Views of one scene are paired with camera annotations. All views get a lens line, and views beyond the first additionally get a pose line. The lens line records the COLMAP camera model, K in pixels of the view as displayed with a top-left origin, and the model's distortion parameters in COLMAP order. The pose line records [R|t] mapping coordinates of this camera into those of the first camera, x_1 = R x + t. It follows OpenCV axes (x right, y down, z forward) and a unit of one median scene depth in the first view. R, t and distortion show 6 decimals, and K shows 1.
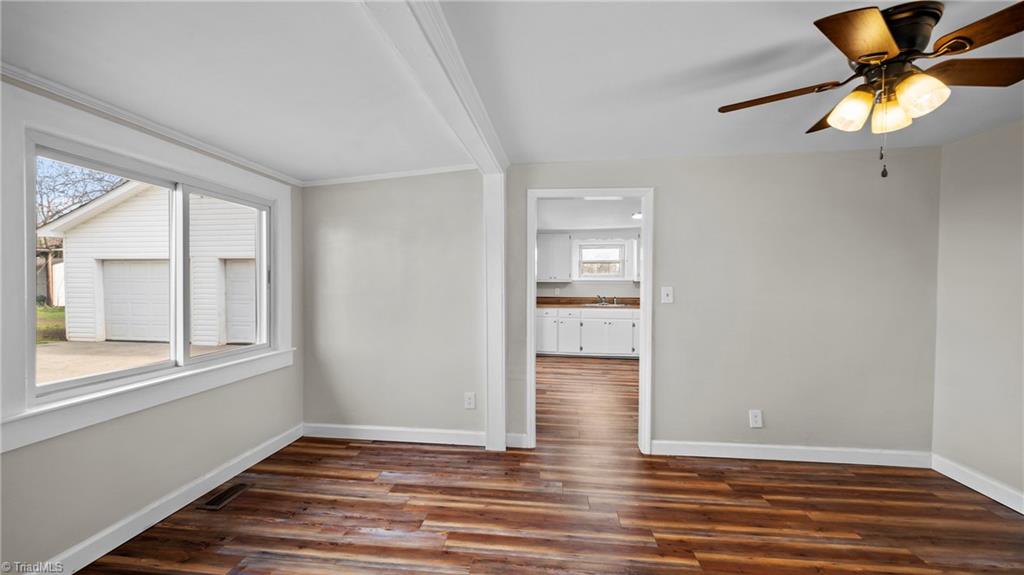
lens RADIAL K [[418.9, 0, 511.9], [0, 418.9, 290.2], [0, 0, 1]] dist [0.001196, 0.000379]
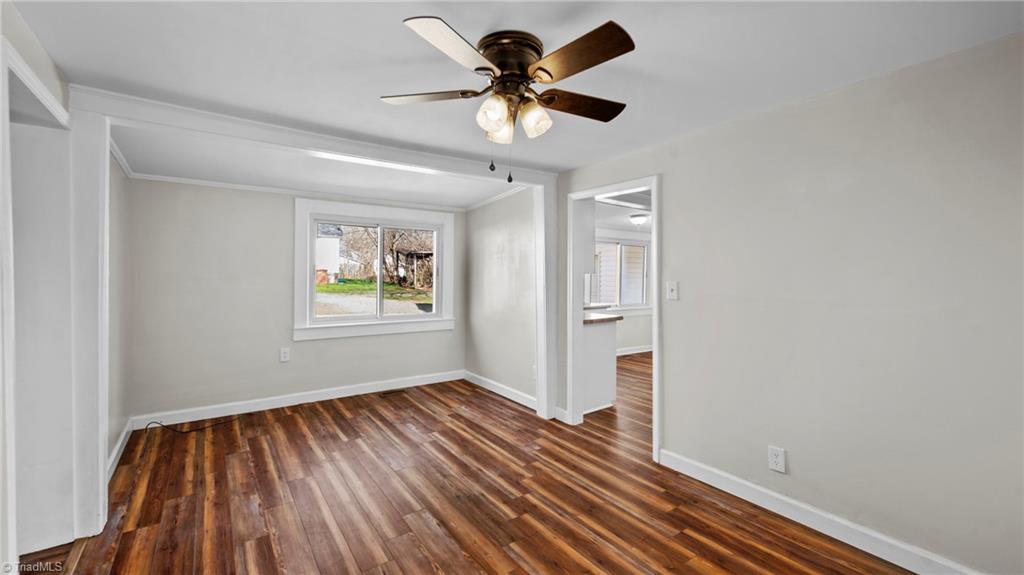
lens RADIAL K [[418.9, 0, 493.1], [0, 418.9, 270.0], [0, 0, 1]] dist [0.001196, 0.000379]
pose [[0.651733, -0.006017, -0.758425, 0.939148], [-0.023425, 0.999332, -0.028057, 0.002169], [0.758087, 0.036052, 0.651156, 0.129785]]
